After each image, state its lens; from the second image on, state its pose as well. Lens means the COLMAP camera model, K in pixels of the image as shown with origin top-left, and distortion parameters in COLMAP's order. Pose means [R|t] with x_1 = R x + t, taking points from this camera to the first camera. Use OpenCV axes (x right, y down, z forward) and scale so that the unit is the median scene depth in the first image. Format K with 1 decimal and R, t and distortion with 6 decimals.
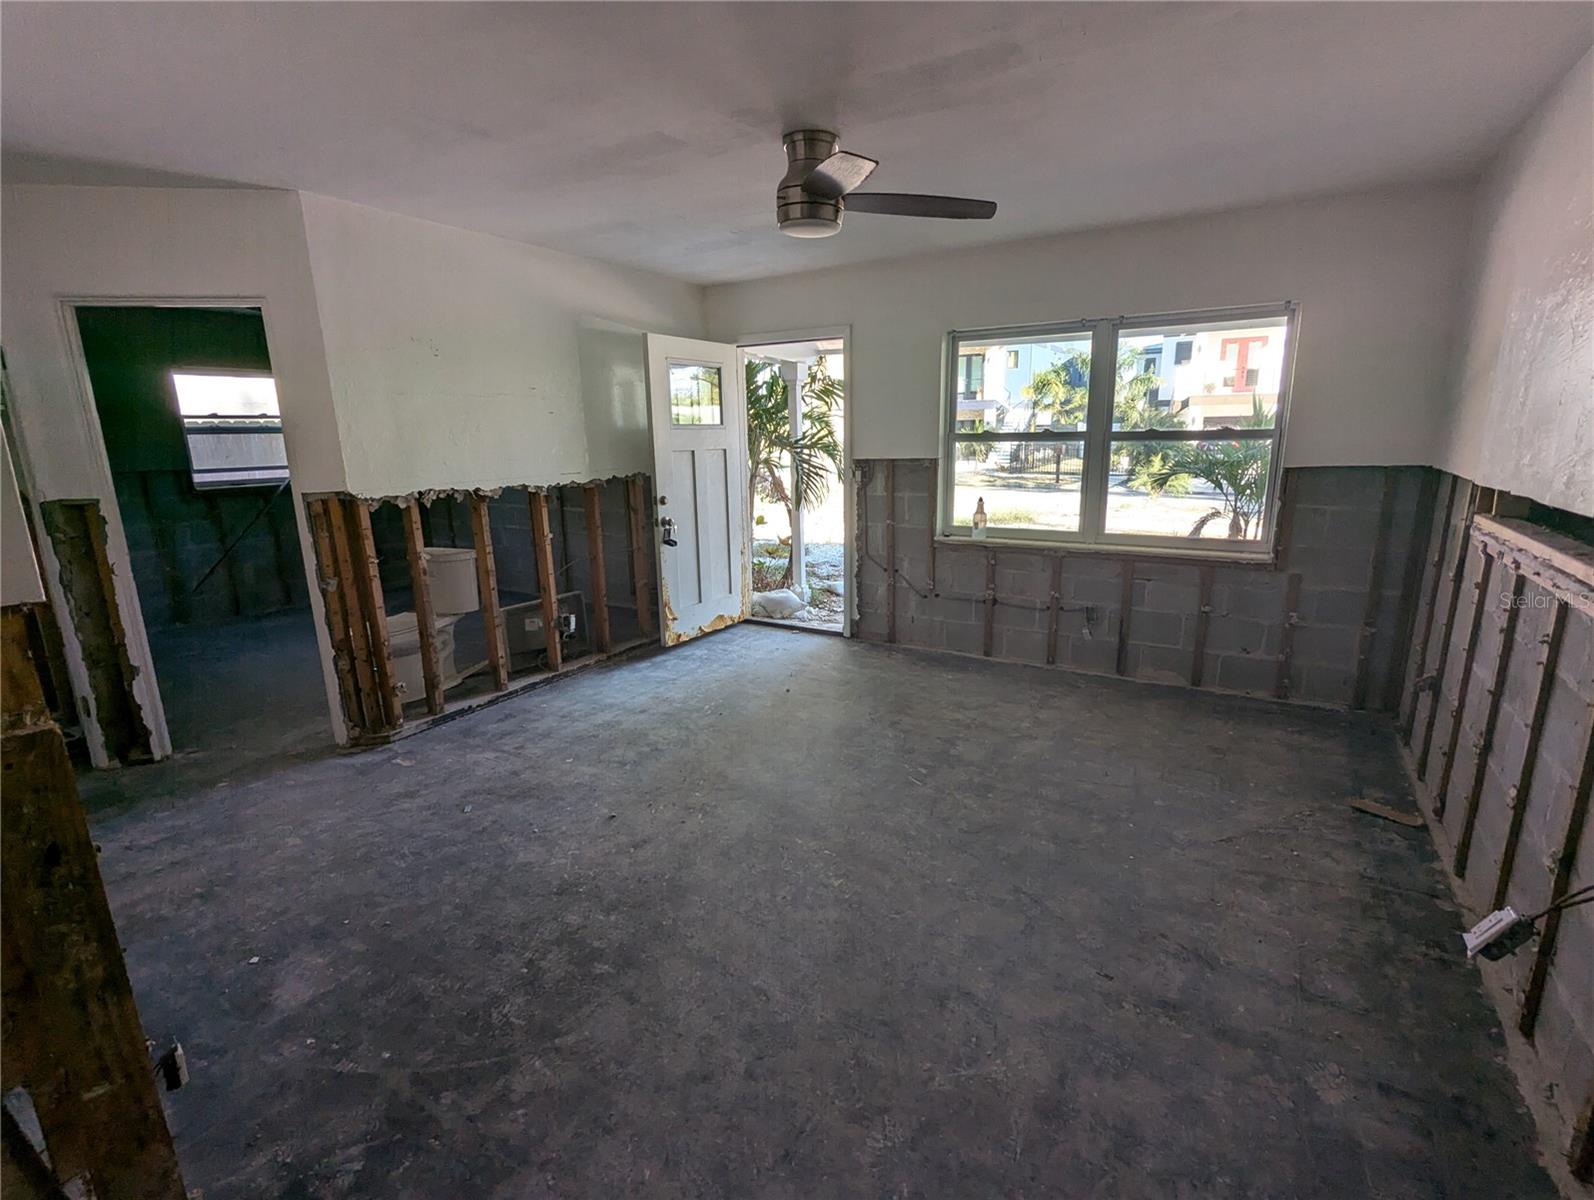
lens RADIAL K [[756.4, 0, 795.5], [0, 756.4, 604.0], [0, 0, 1]] dist [-0.000469, 0.004310]
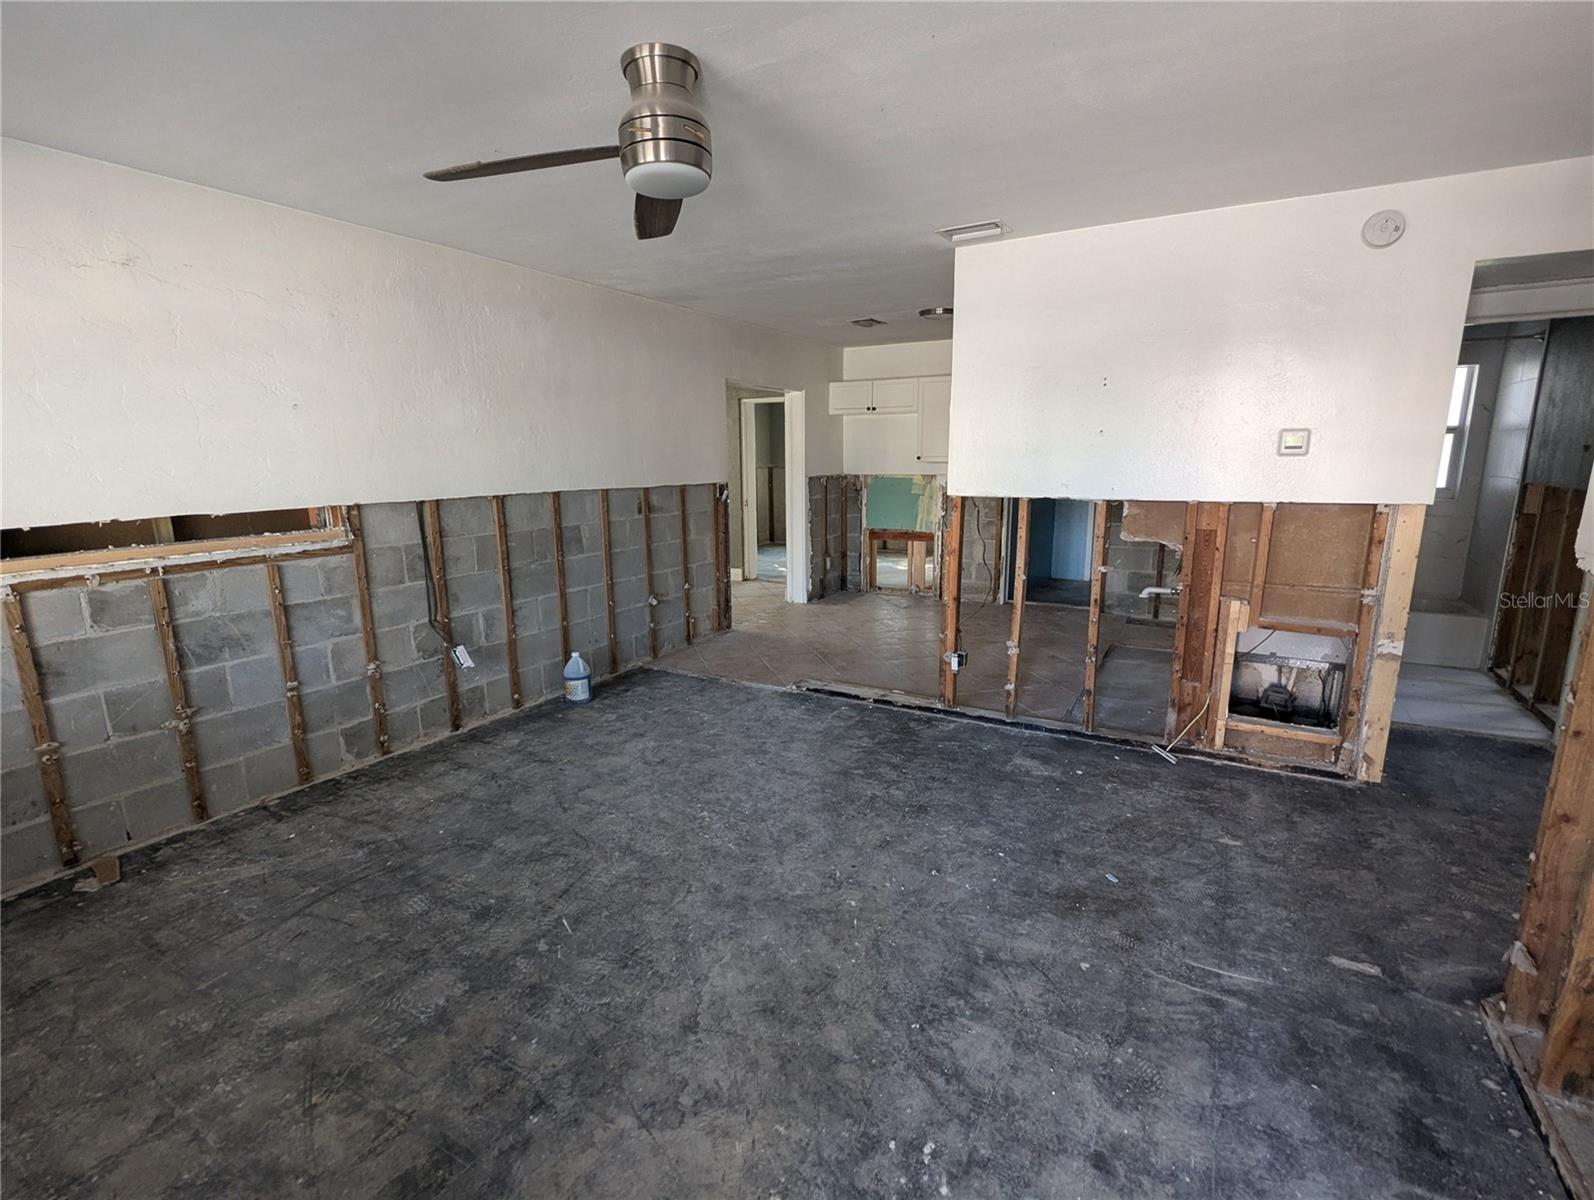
lens RADIAL K [[756.4, 0, 803.1], [0, 756.4, 601.6], [0, 0, 1]] dist [-0.000469, 0.004310]
pose [[-0.998664, 0.033542, -0.039310, -0.038669], [0.014493, 0.911984, 0.409970, -0.251358], [0.049601, 0.408853, -0.911251, 1.096352]]
